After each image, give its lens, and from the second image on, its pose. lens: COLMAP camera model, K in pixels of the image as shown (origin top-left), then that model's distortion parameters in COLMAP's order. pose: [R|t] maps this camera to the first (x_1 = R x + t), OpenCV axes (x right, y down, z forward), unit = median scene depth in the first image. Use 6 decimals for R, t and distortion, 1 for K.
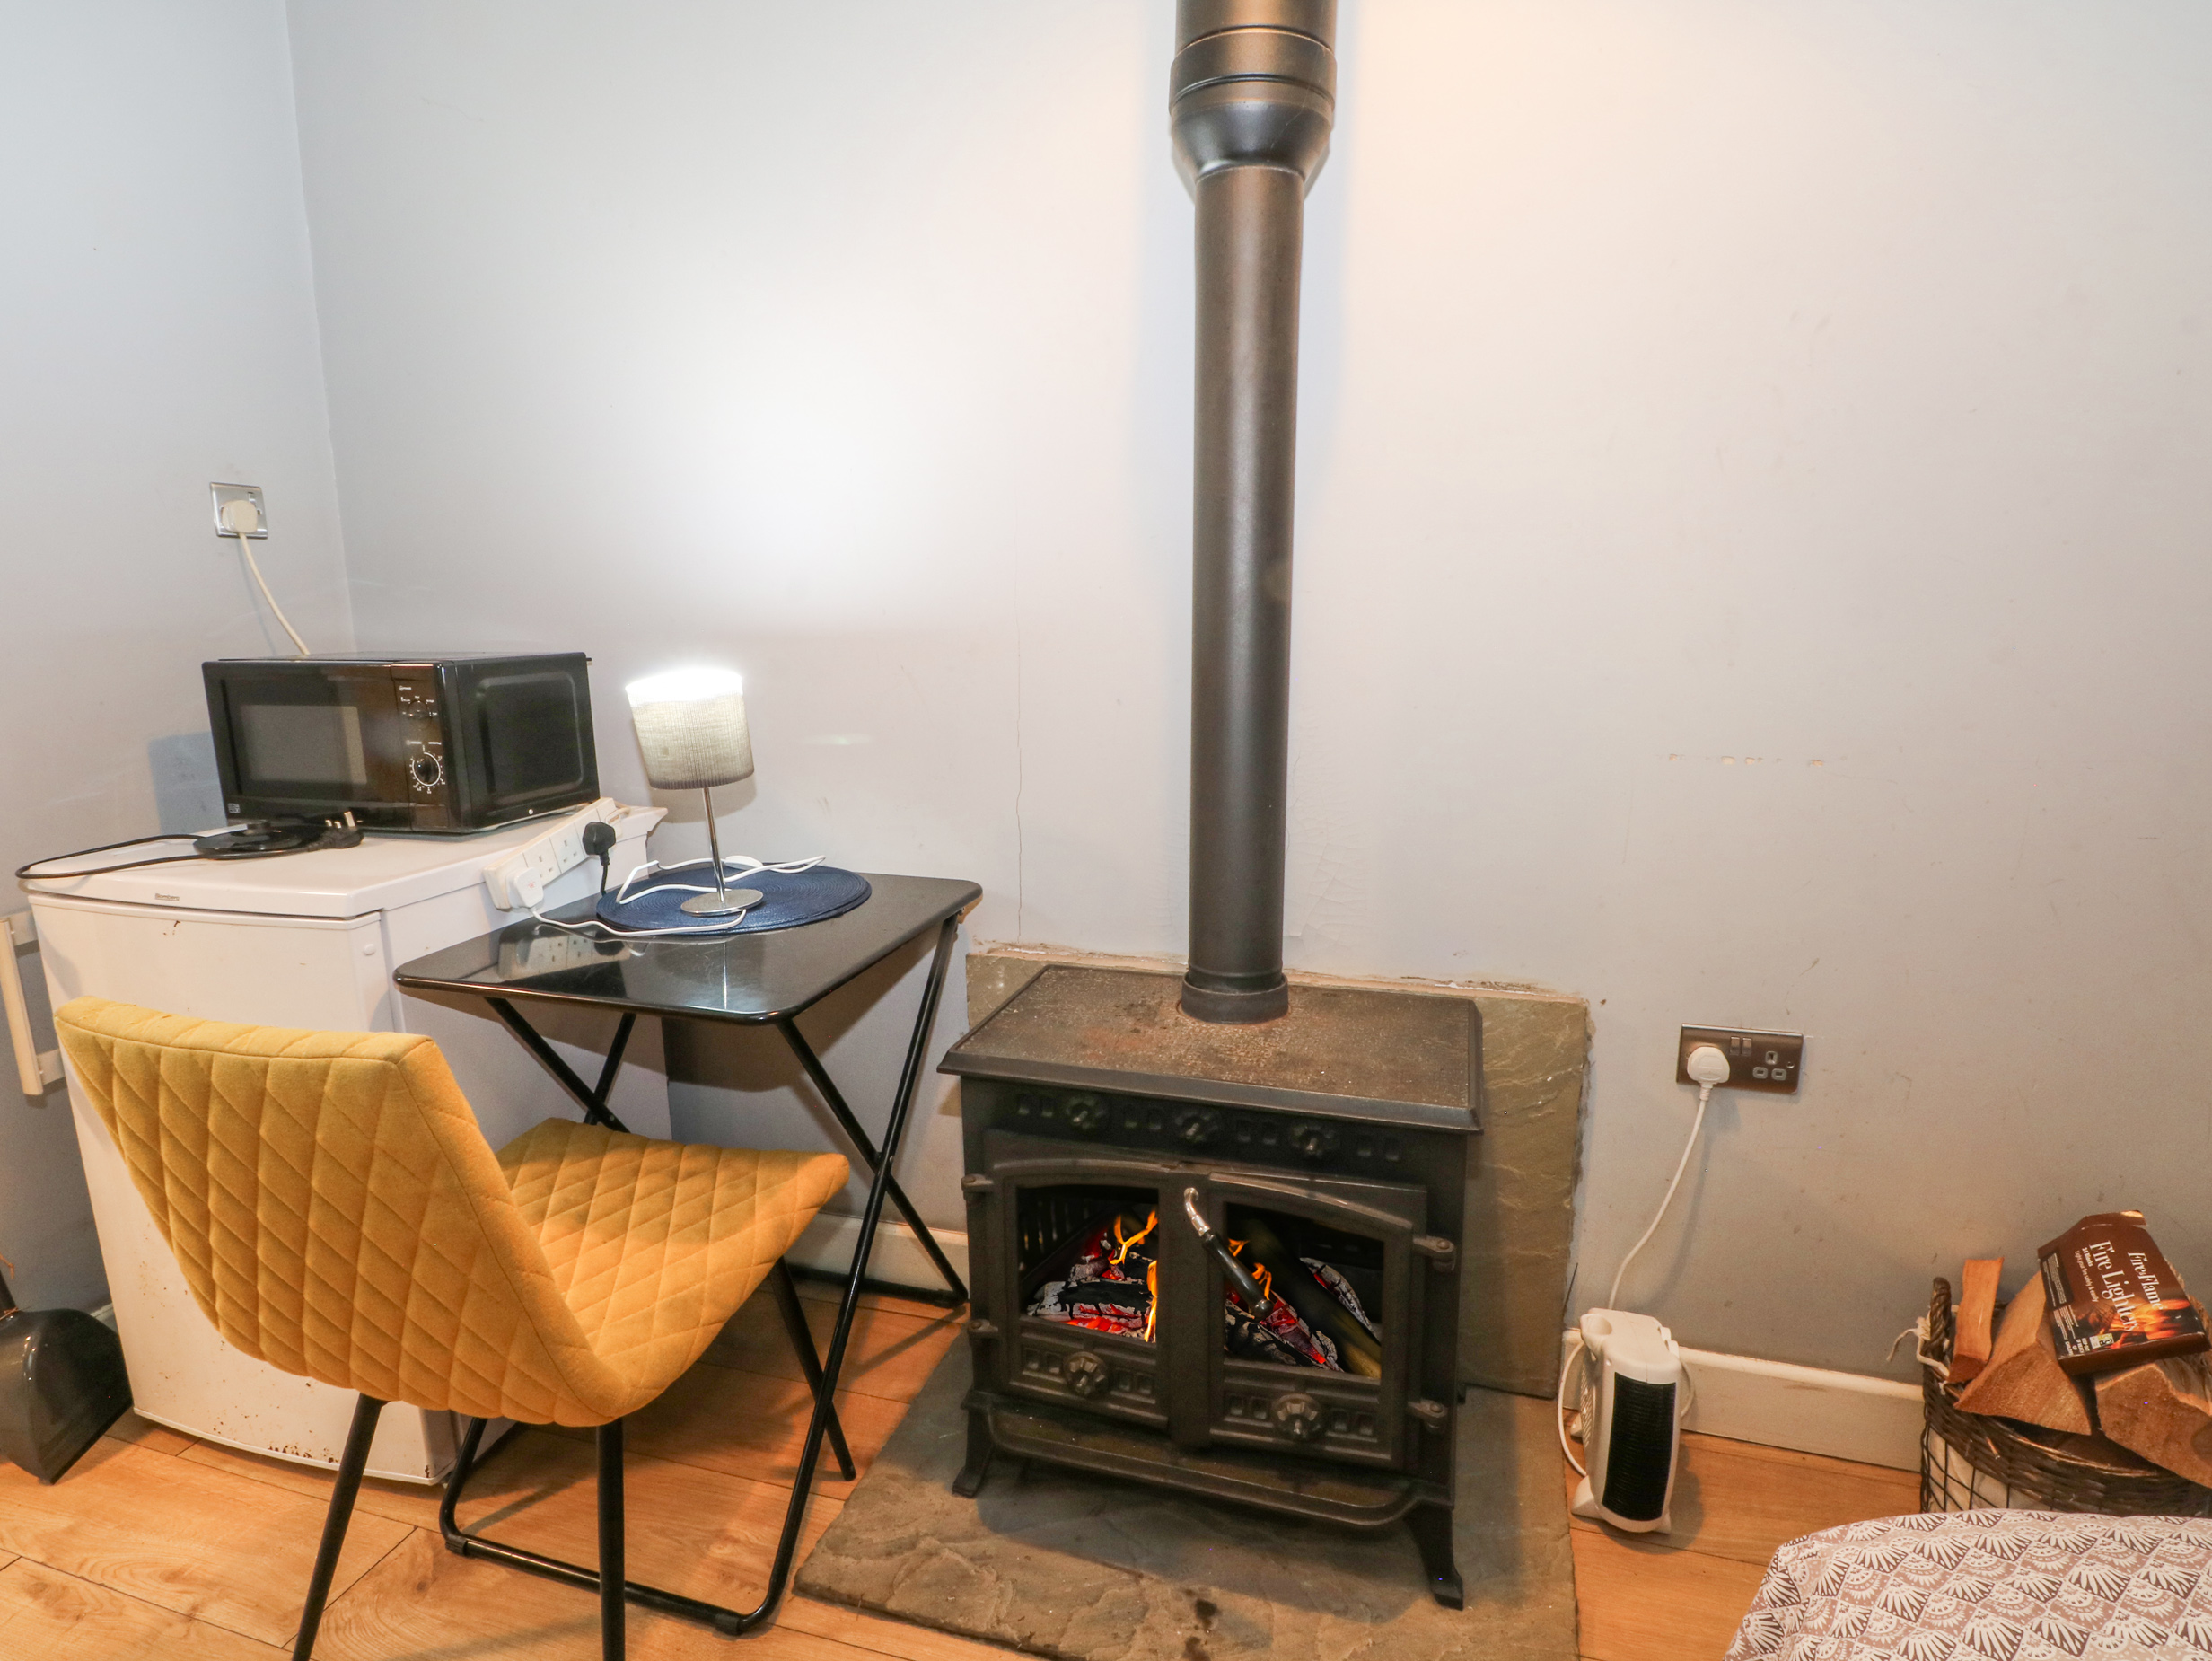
lens RADIAL K [[1148.3, 0, 1112.8], [0, 1148.3, 838.0], [0, 0, 1]] dist [-0.001155, -0.013795]
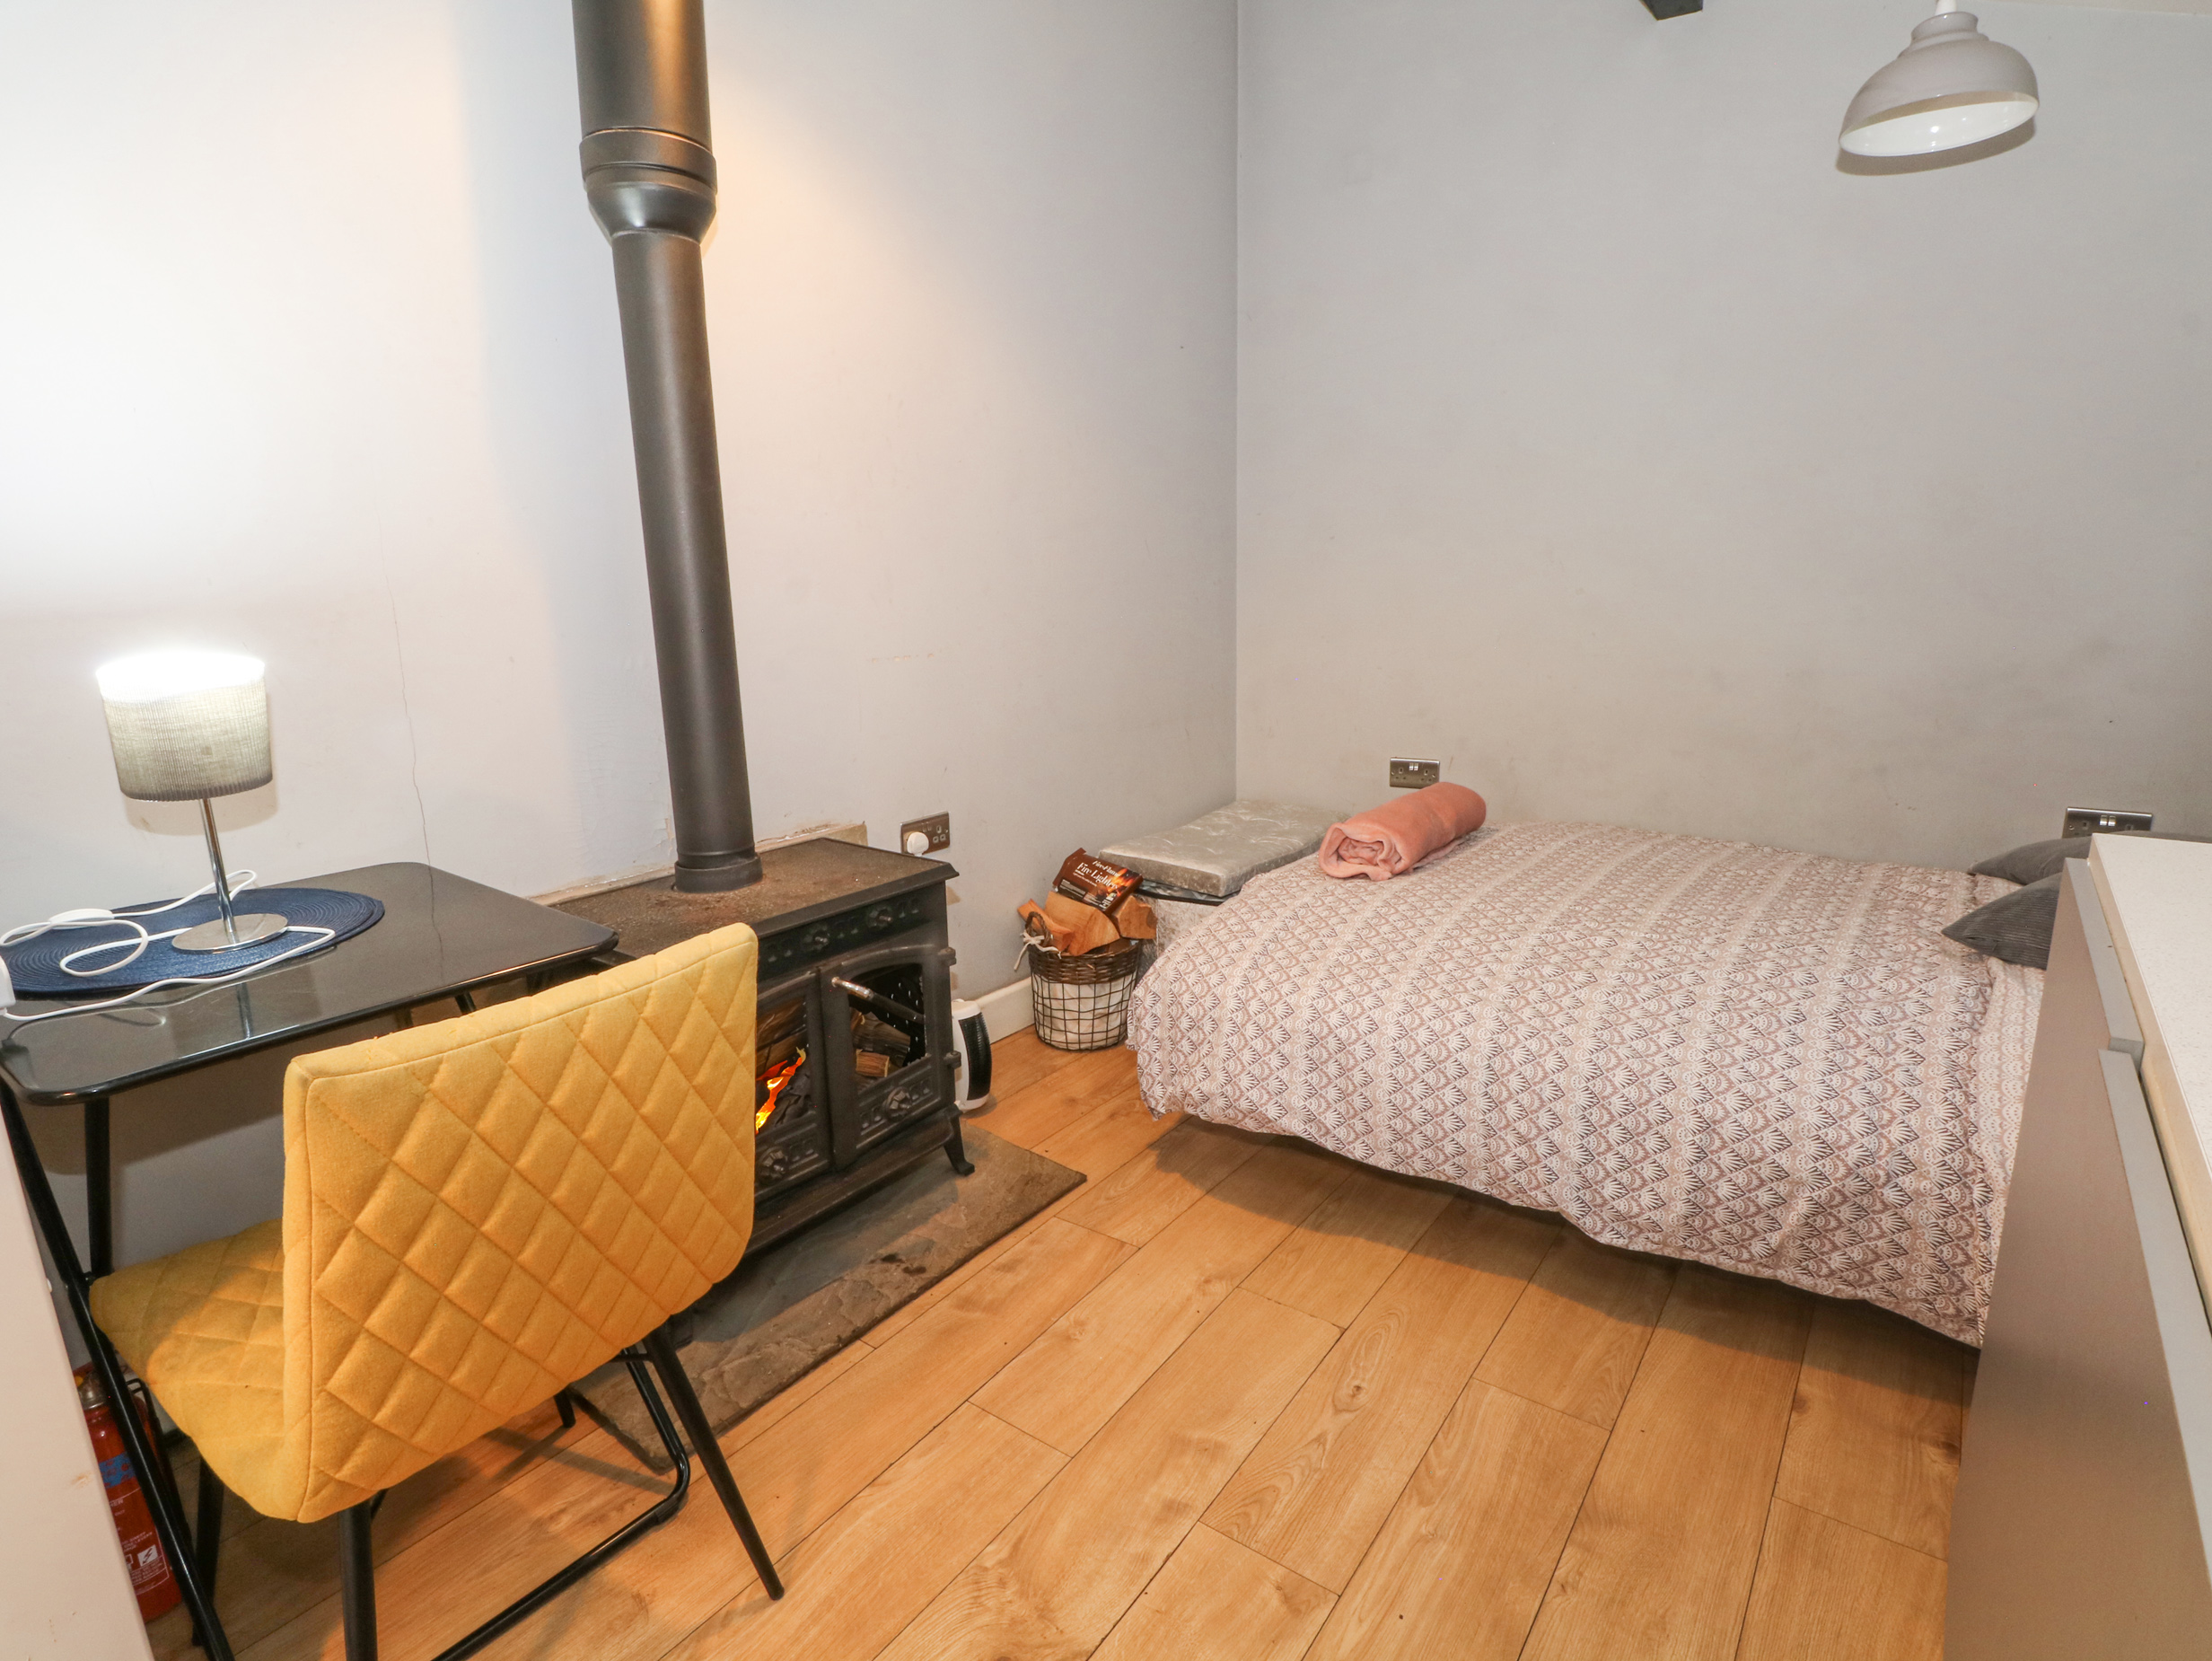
lens RADIAL K [[1148.3, 0, 1118.3], [0, 1148.3, 835.2], [0, 0, 1]] dist [-0.001155, -0.013795]
pose [[0.346437, -0.218307, 0.912318, -0.999073], [0.199279, 0.967473, 0.155833, -0.016702], [-0.916662, 0.127819, 0.378672, 0.106671]]
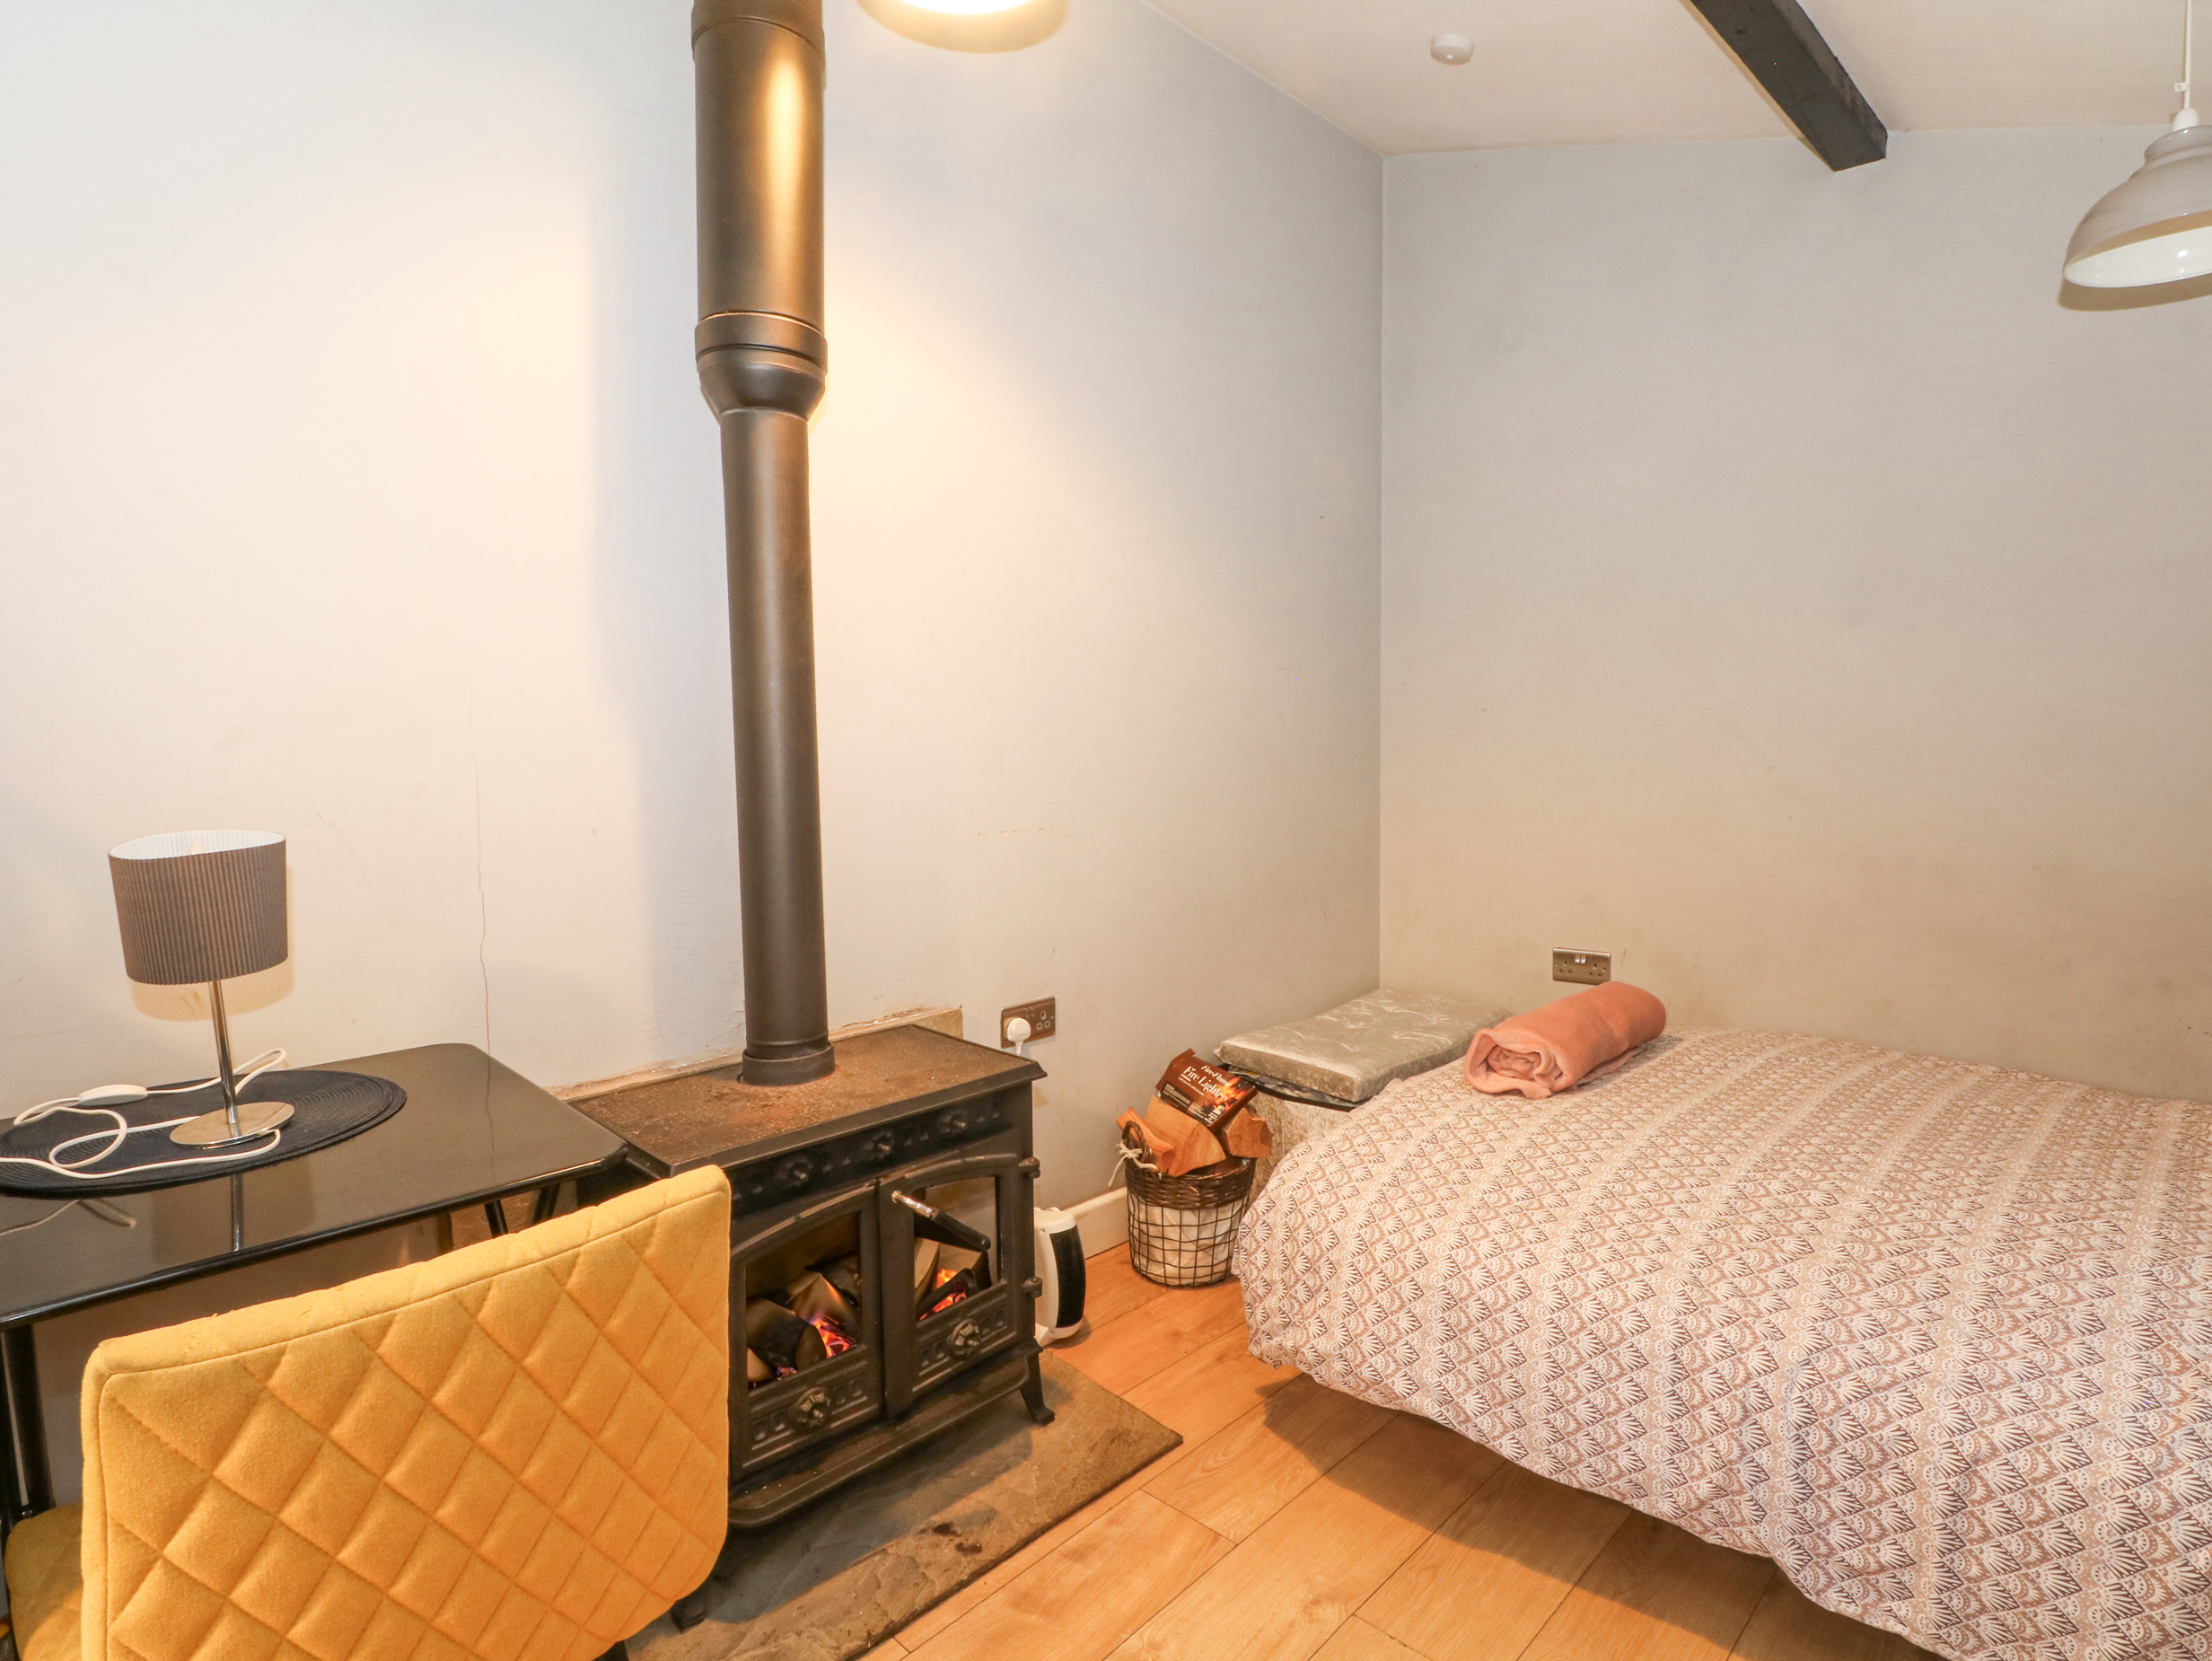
lens RADIAL K [[1148.3, 0, 1117.9], [0, 1148.3, 836.0], [0, 0, 1]] dist [-0.001155, -0.013795]
pose [[0.475011, -0.081509, 0.876197, -0.834110], [0.182544, 0.983169, -0.007502, -0.025519], [-0.860838, 0.163508, 0.481895, 0.104455]]
